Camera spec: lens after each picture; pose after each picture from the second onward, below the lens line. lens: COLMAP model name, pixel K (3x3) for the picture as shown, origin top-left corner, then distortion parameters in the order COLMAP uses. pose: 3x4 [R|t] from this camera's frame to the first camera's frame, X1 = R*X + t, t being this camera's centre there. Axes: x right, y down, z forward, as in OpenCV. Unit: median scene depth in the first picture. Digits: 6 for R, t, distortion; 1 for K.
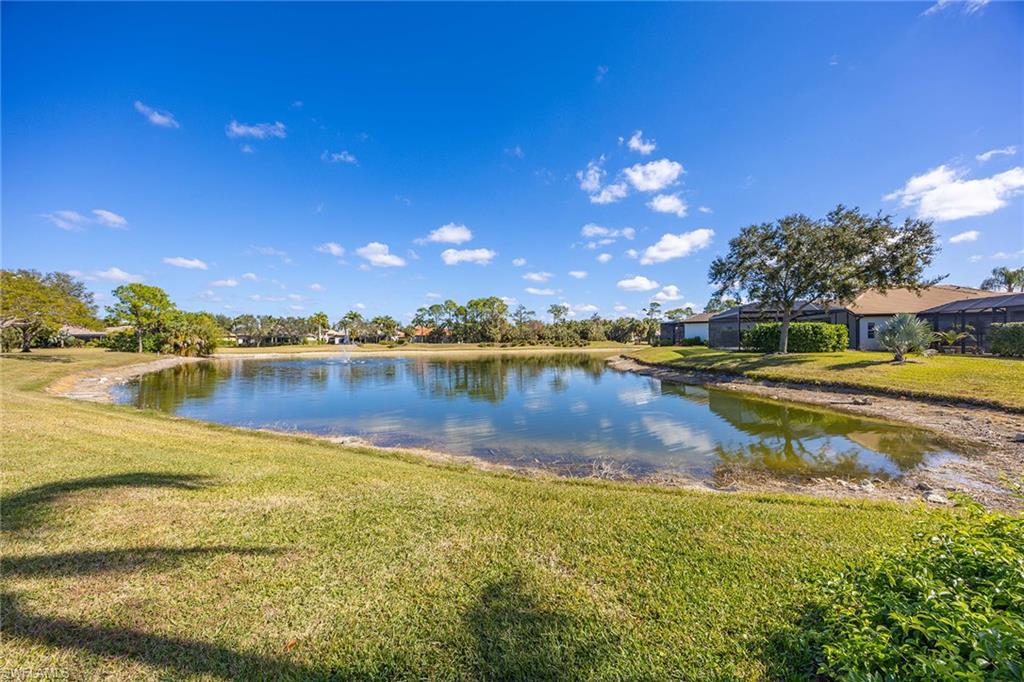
lens RADIAL K [[390.7, 0, 518.5], [0, 390.7, 341.2], [0, 0, 1]] dist [-0.003117, 0.000492]
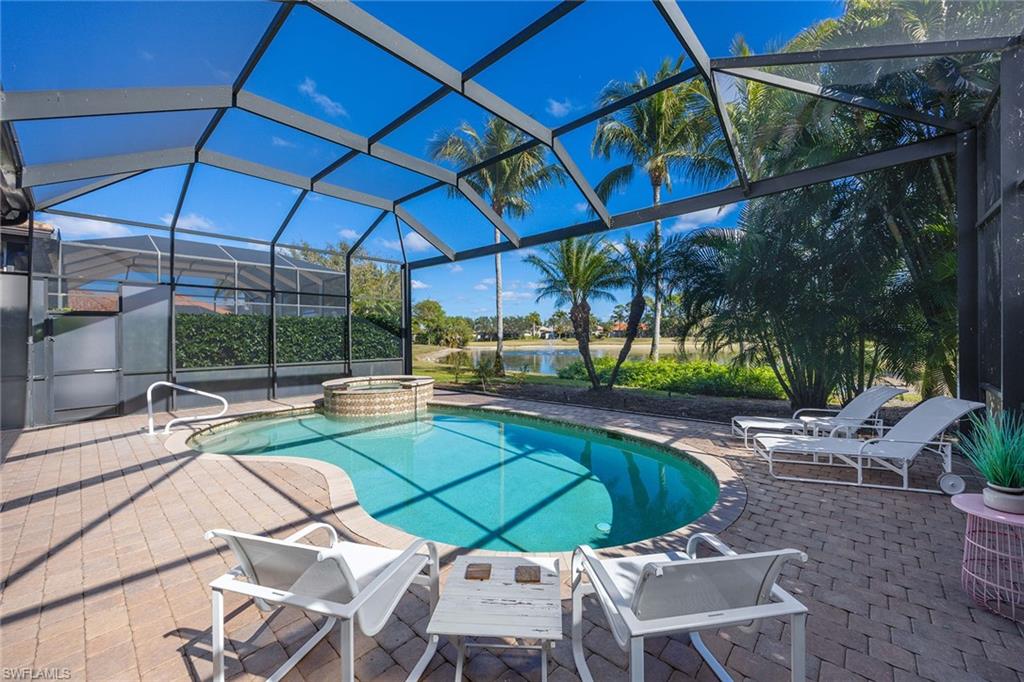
lens RADIAL K [[390.7, 0, 514.9], [0, 390.7, 345.4], [0, 0, 1]] dist [-0.003117, 0.000492]
pose [[0.867622, 0.006196, -0.497186, 0.044184], [0.006406, 0.999700, 0.023636, -0.001622], [0.497183, -0.023692, 0.867322, -0.083593]]
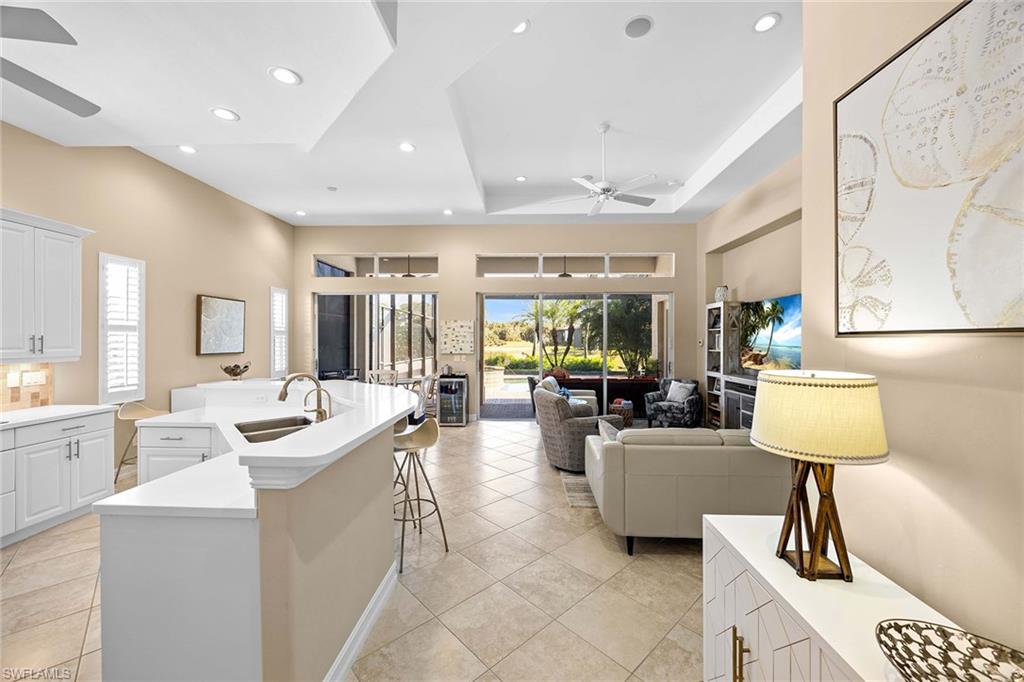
lens RADIAL K [[390.7, 0, 521.9], [0, 390.7, 336.7], [0, 0, 1]] dist [-0.003117, 0.000492]
pose [[0.979958, 0.008554, 0.199022, -0.006486], [-0.006681, 0.999927, -0.010082, -0.002304], [-0.199093, 0.008551, 0.979943, -0.141095]]
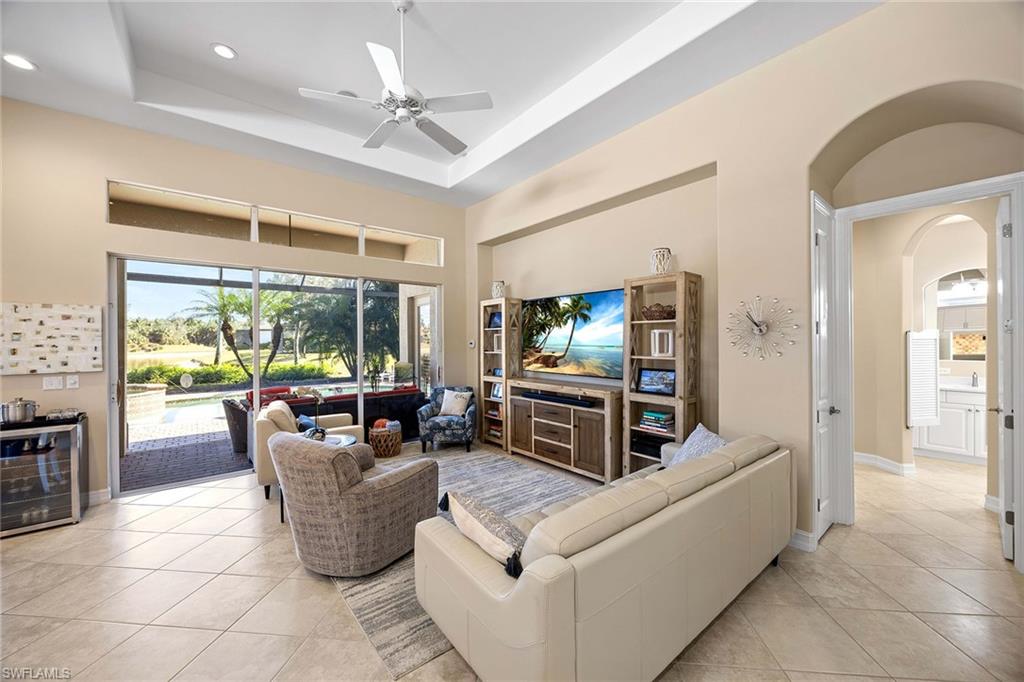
lens RADIAL K [[390.7, 0, 518.4], [0, 390.7, 338.0], [0, 0, 1]] dist [-0.003117, 0.000492]
pose [[0.620378, 0.004126, 0.784292, -0.005824], [0.005376, 0.999940, -0.009513, -0.002370], [-0.784284, 0.010118, 0.620319, -0.130582]]
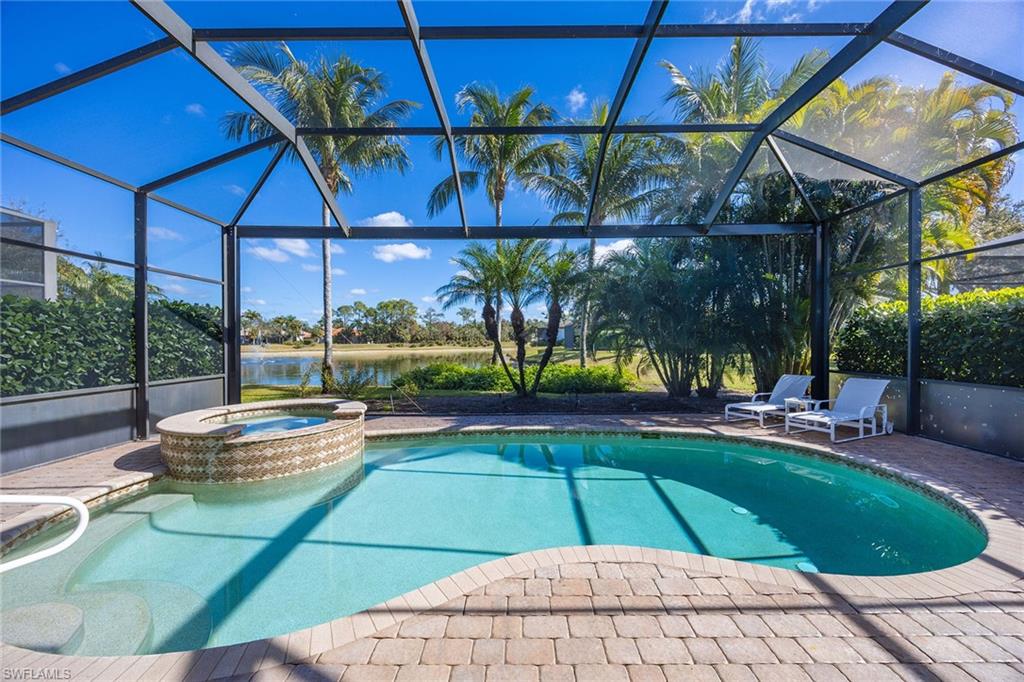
lens RADIAL K [[390.7, 0, 513.2], [0, 390.7, 340.7], [0, 0, 1]] dist [-0.003117, 0.000492]
pose [[0.979786, -0.001874, 0.200038, 0.014334], [0.001946, 0.999998, -0.000162, -0.001573], [-0.200038, 0.000548, 0.979788, -0.082406]]
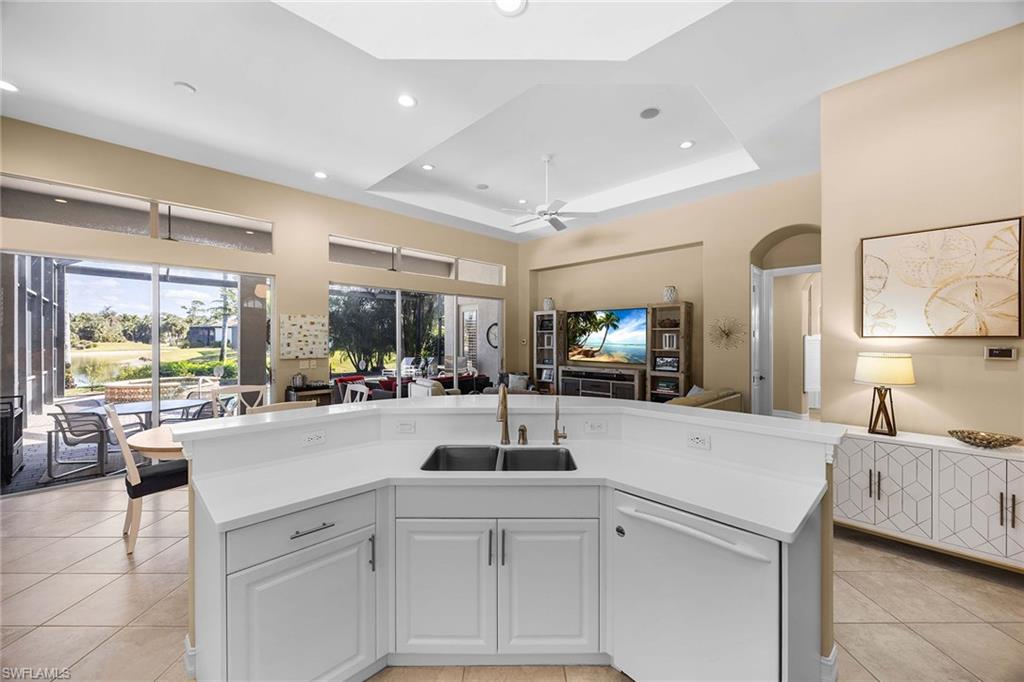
lens RADIAL K [[390.7, 0, 517.7], [0, 390.7, 338.5], [0, 0, 1]] dist [-0.003117, 0.000492]
pose [[0.537499, 0.006529, 0.843239, -0.022502], [-0.000842, 0.999974, -0.007205, -0.002288], [-0.843264, 0.003163, 0.537490, -0.131151]]
